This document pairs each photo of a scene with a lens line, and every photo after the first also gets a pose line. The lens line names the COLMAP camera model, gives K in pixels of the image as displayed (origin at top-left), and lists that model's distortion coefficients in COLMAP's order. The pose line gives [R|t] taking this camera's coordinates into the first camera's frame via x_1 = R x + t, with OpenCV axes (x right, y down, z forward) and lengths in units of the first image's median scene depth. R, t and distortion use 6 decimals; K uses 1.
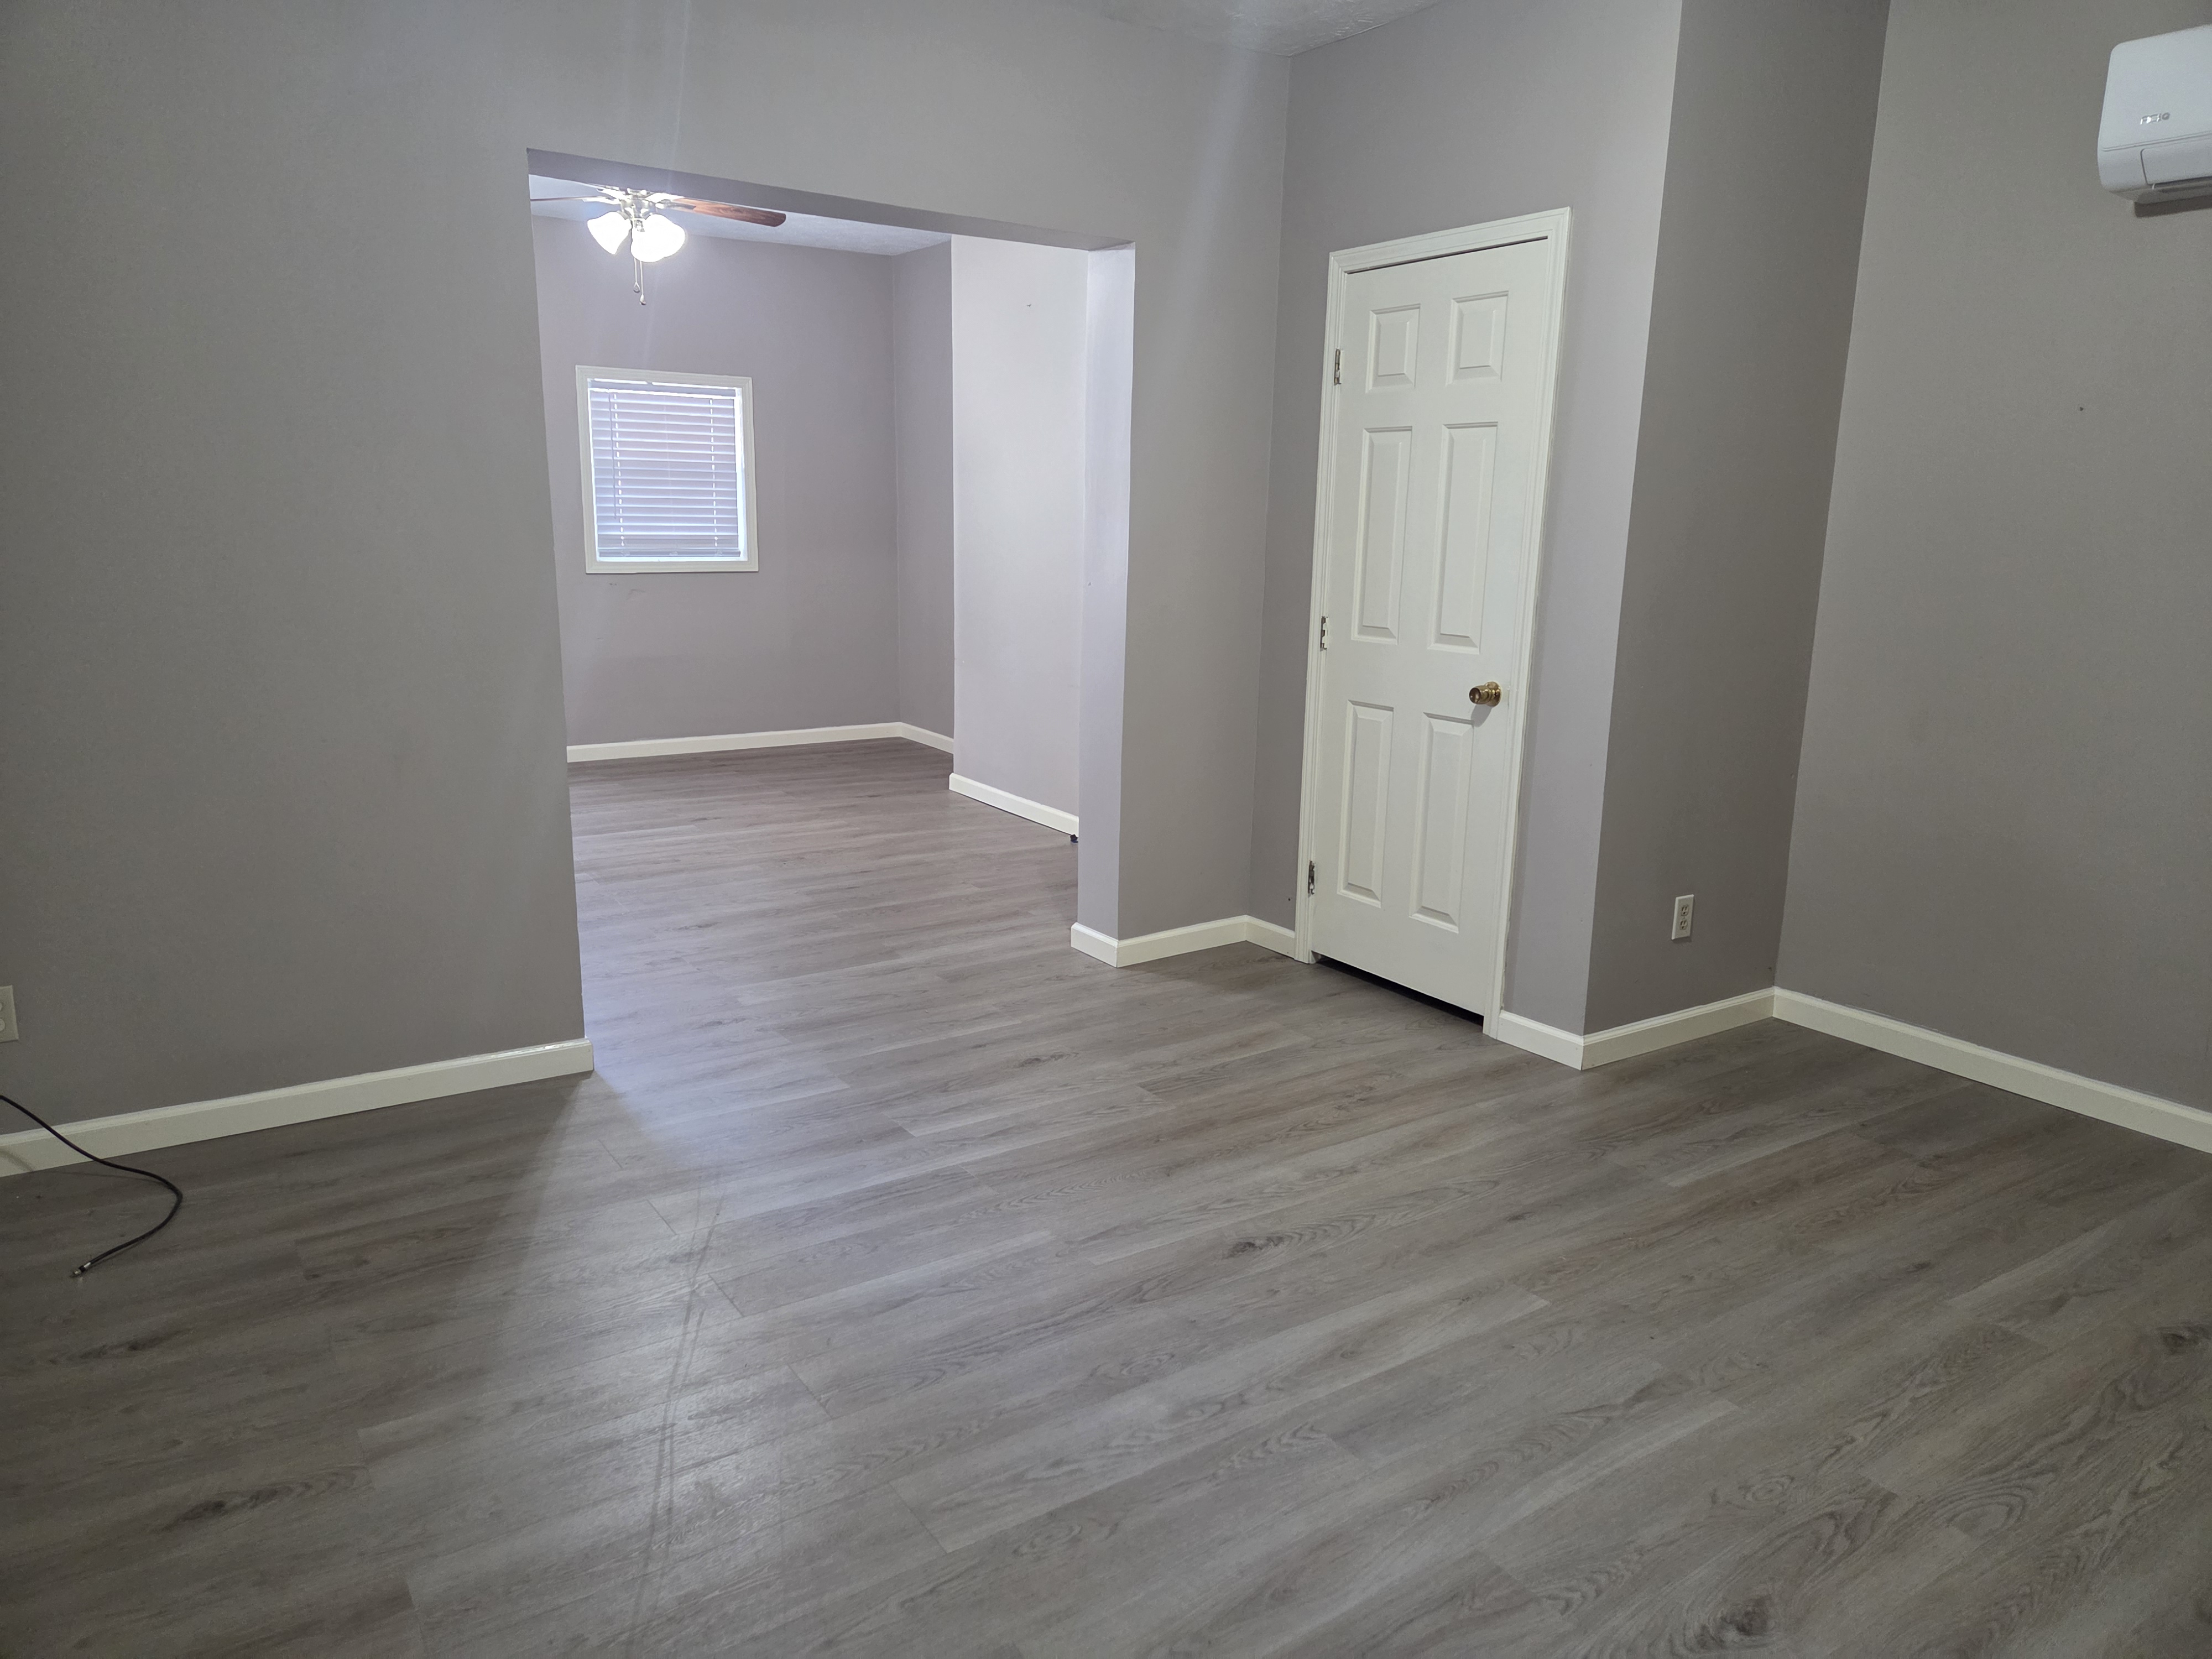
lens RADIAL K [[1476.6, 0, 1098.0], [0, 1476.6, 822.4], [0, 0, 1]] dist [0.081182, -0.084867]
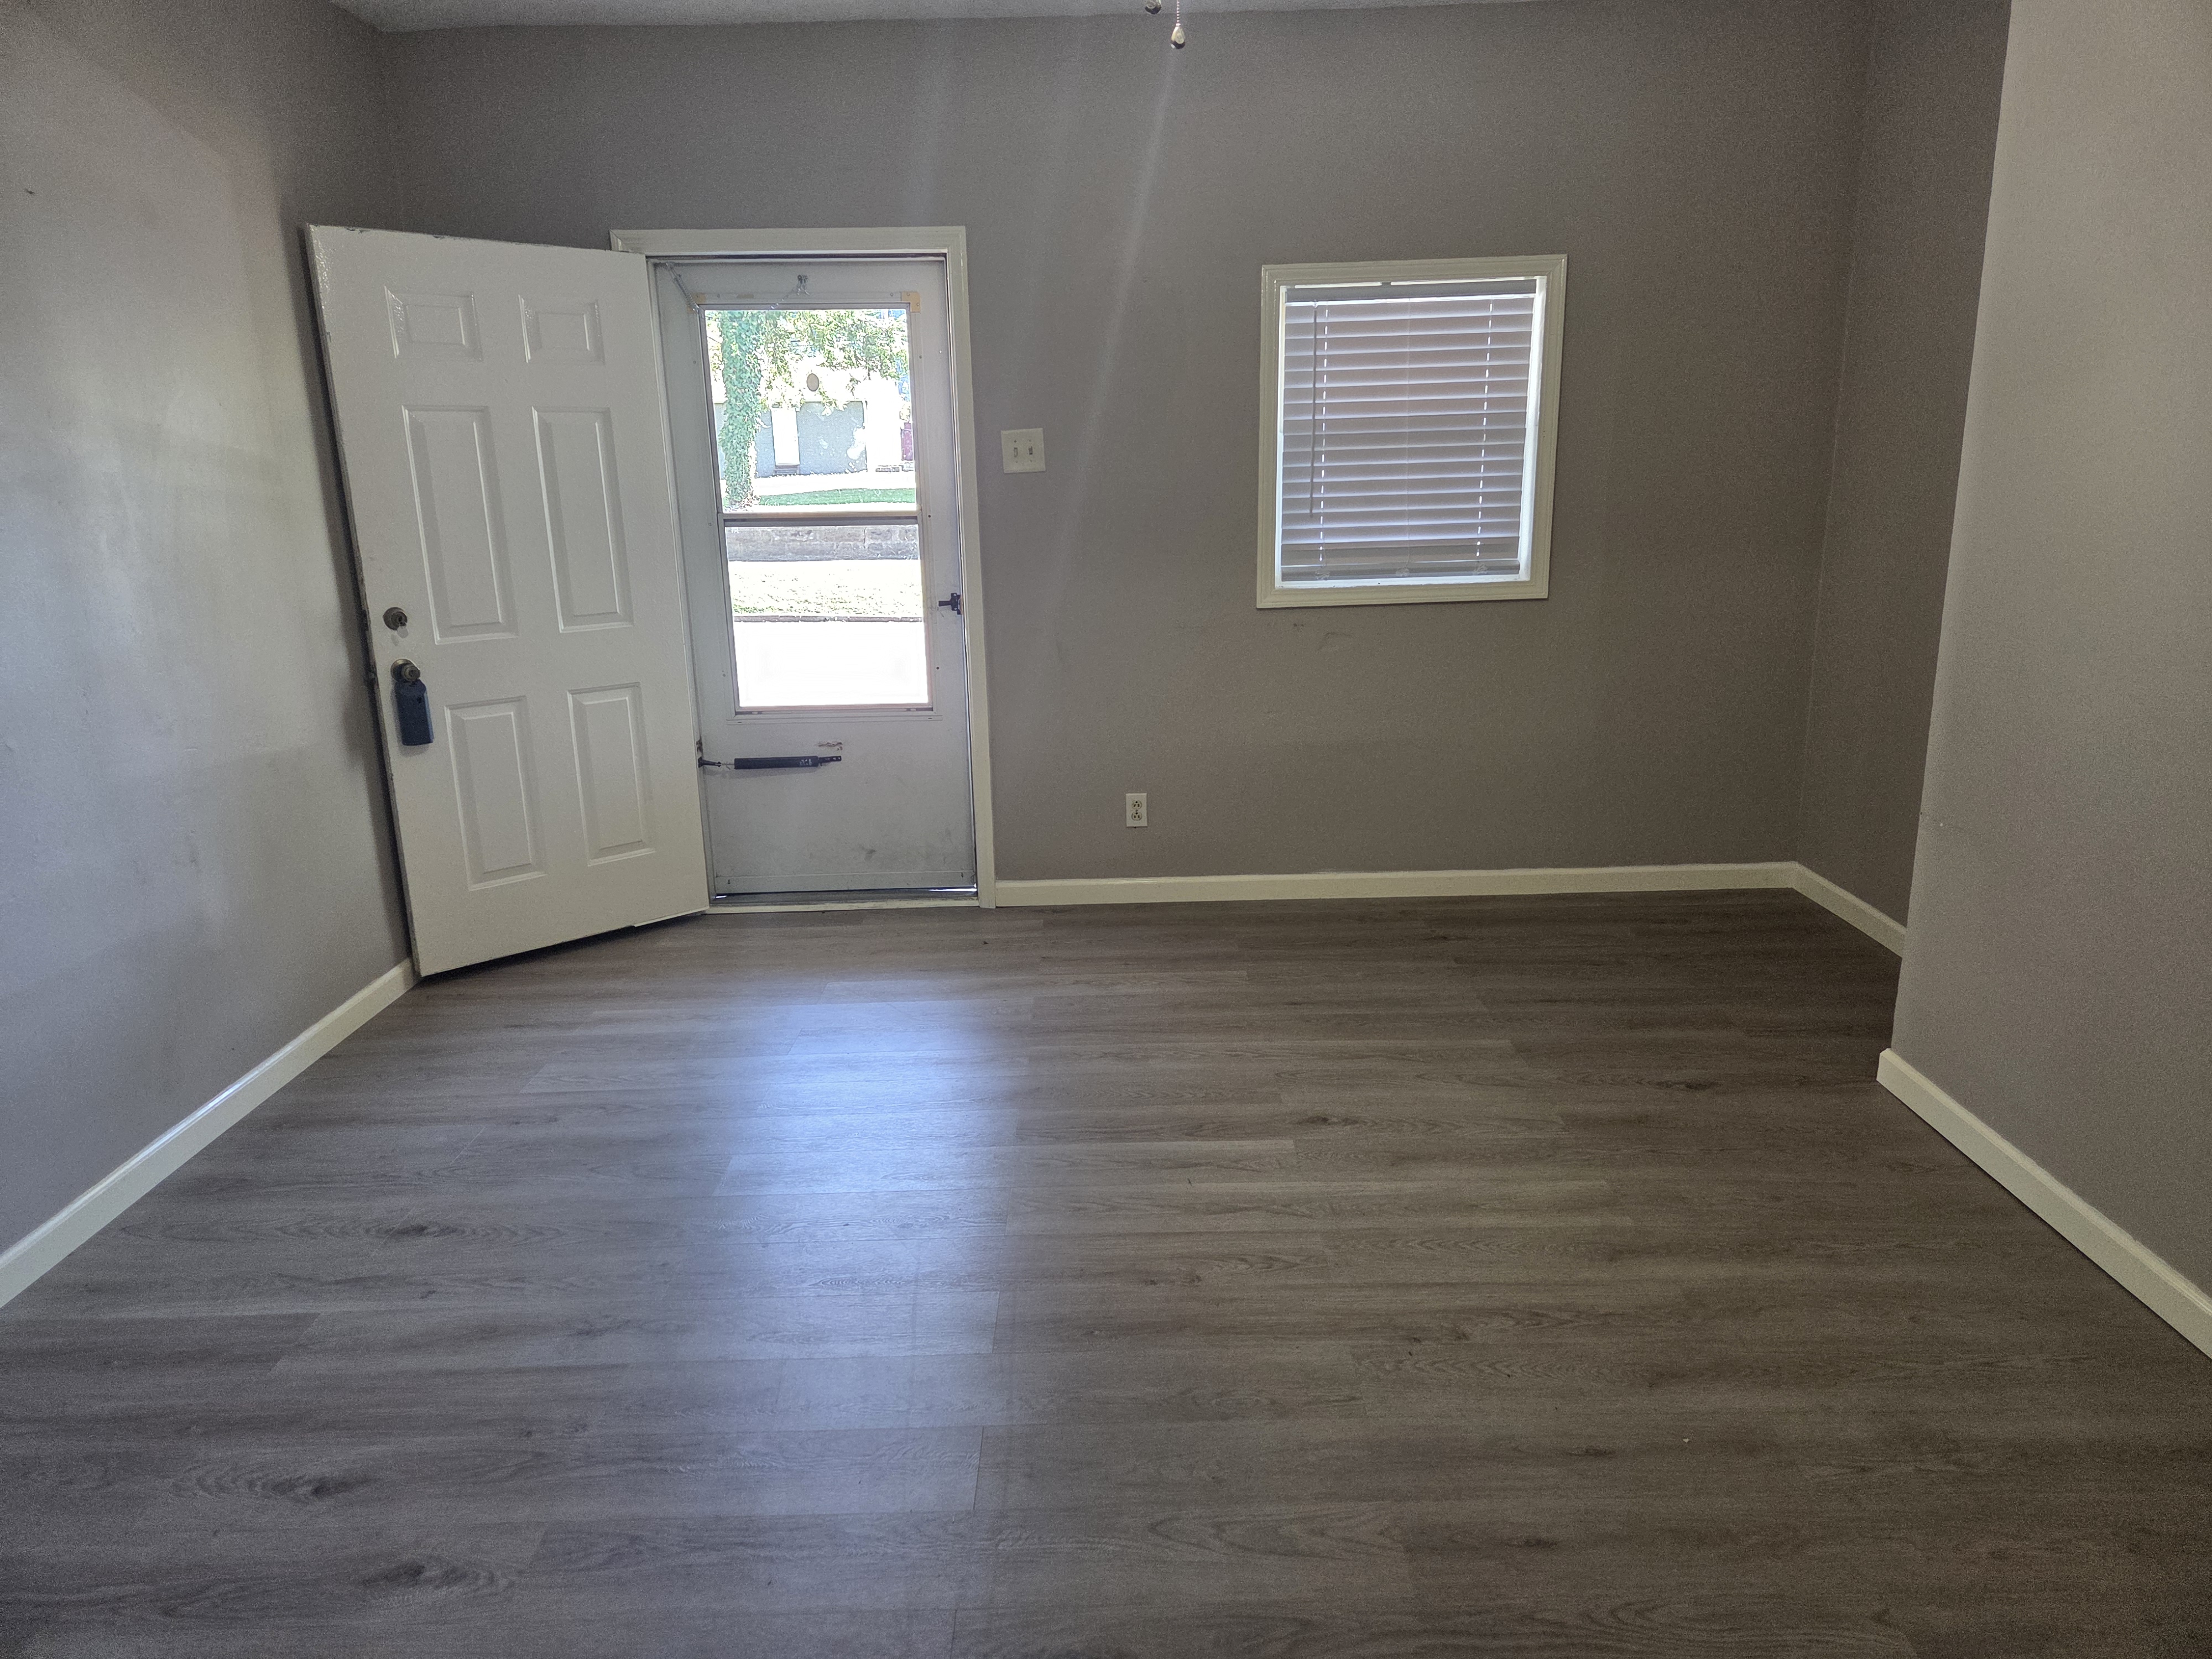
lens RADIAL K [[1476.6, 0, 1098.0], [0, 1476.6, 822.4], [0, 0, 1]] dist [0.081182, -0.084867]
pose [[0.826692, 0.096253, -0.554361, -0.046570], [-0.079994, 0.995357, 0.053531, -0.104277], [0.556940, 0.000092, 0.830553, 0.443451]]
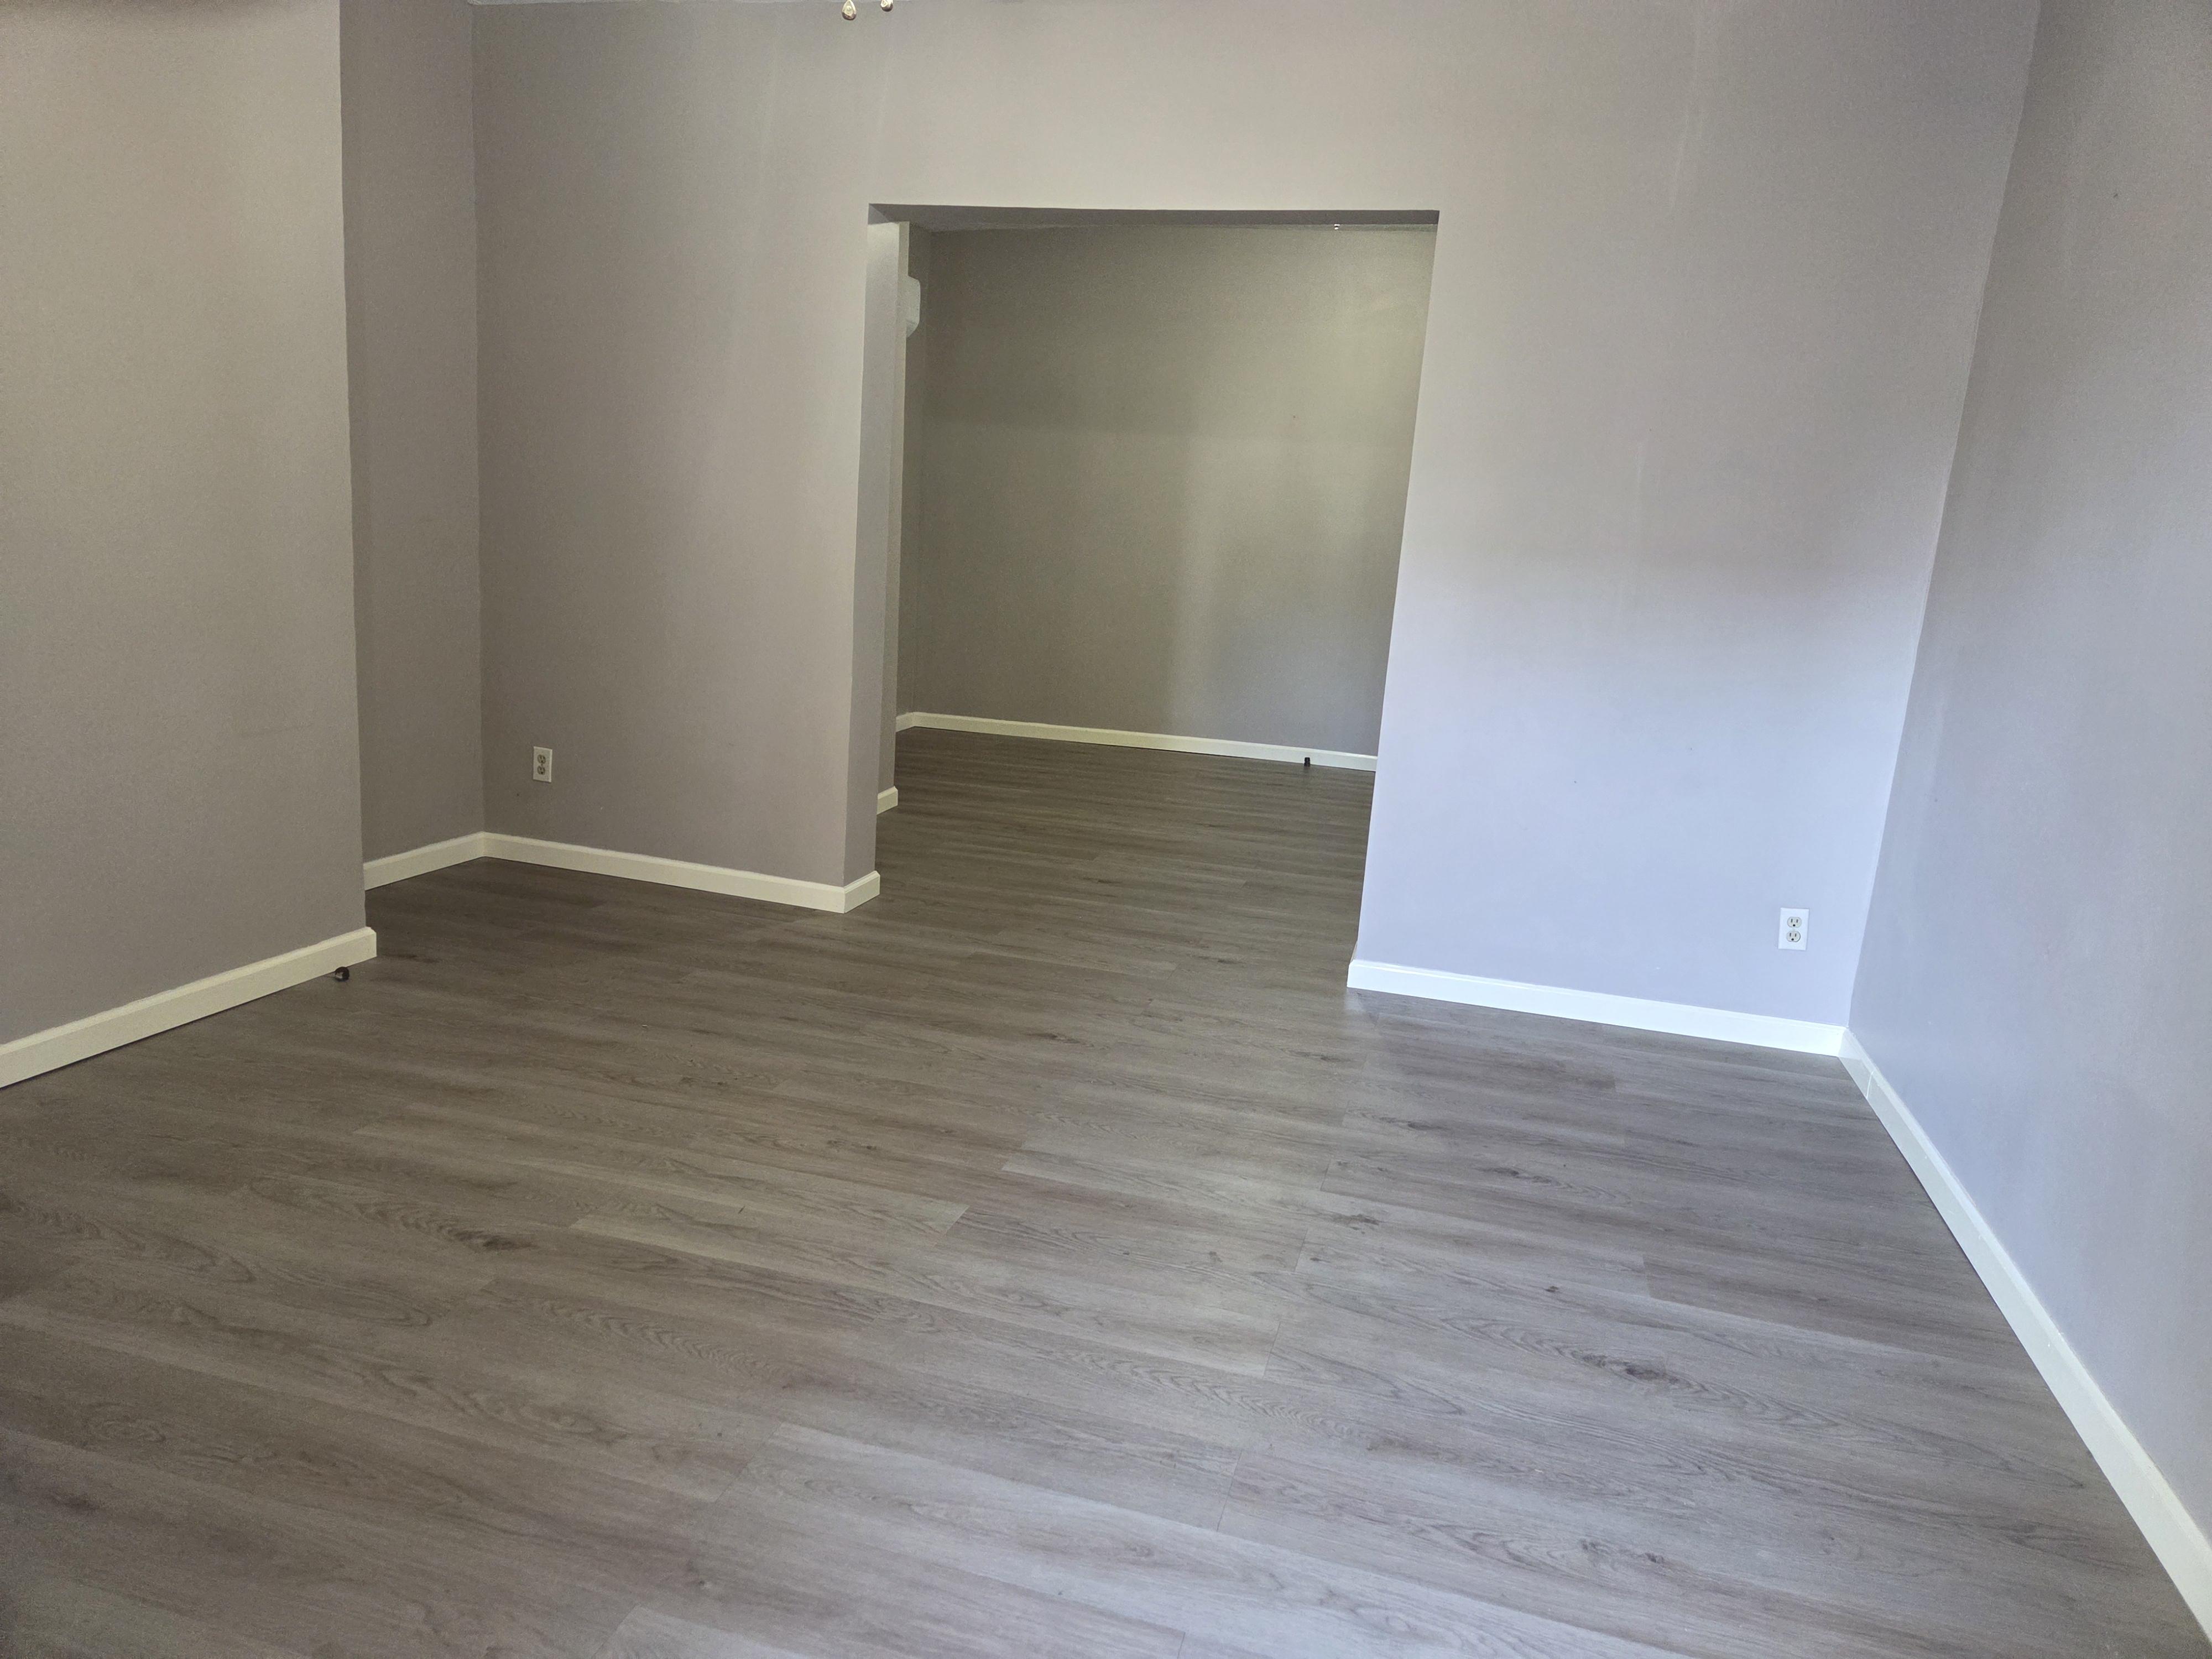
lens RADIAL K [[1476.6, 0, 1098.0], [0, 1476.6, 822.4], [0, 0, 1]] dist [0.081182, -0.084867]
pose [[-0.644520, -0.217465, 0.733009, -0.523027], [0.080585, 0.934039, 0.347962, -0.188567], [-0.760329, 0.283338, -0.584482, 0.897590]]
